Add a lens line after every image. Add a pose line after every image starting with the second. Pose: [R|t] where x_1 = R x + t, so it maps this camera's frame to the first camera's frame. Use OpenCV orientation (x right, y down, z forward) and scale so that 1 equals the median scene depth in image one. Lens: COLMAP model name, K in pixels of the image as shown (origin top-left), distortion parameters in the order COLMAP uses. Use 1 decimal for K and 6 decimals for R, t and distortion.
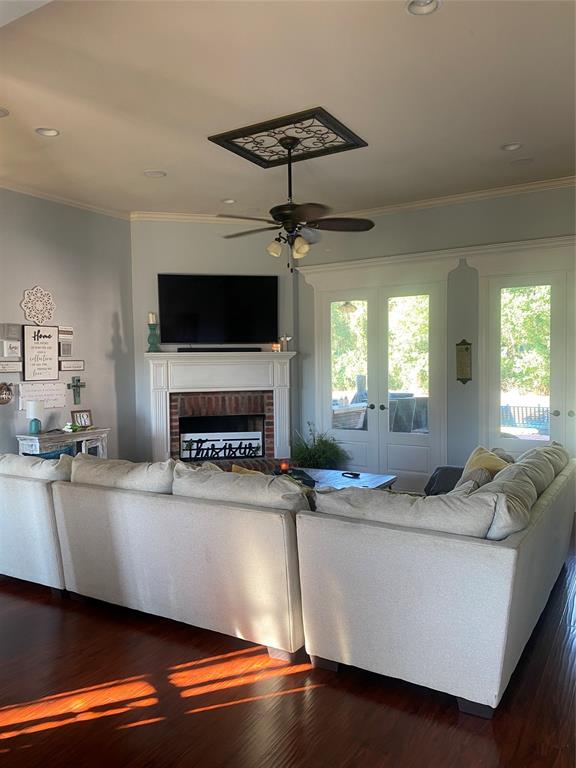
lens RADIAL K [[583.5, 0, 288.0], [0, 583.5, 384.0], [0, 0, 1]] dist [0.008839, 0.000562]
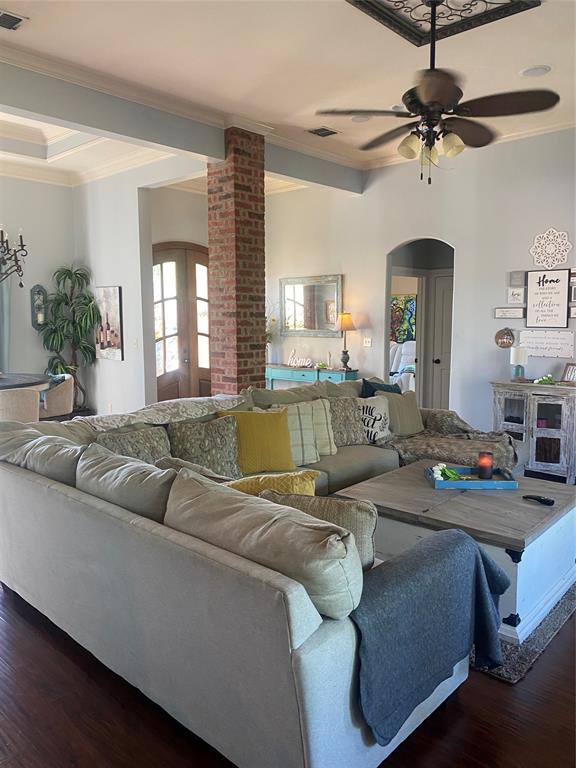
lens RADIAL K [[583.5, 0, 288.0], [0, 583.5, 384.0], [0, 0, 1]] dist [0.008839, 0.000562]
pose [[-0.202967, 0.125753, -0.971077, 0.624785], [-0.034406, 0.990191, 0.135419, -0.030256], [0.978581, 0.060897, -0.196650, 0.790772]]
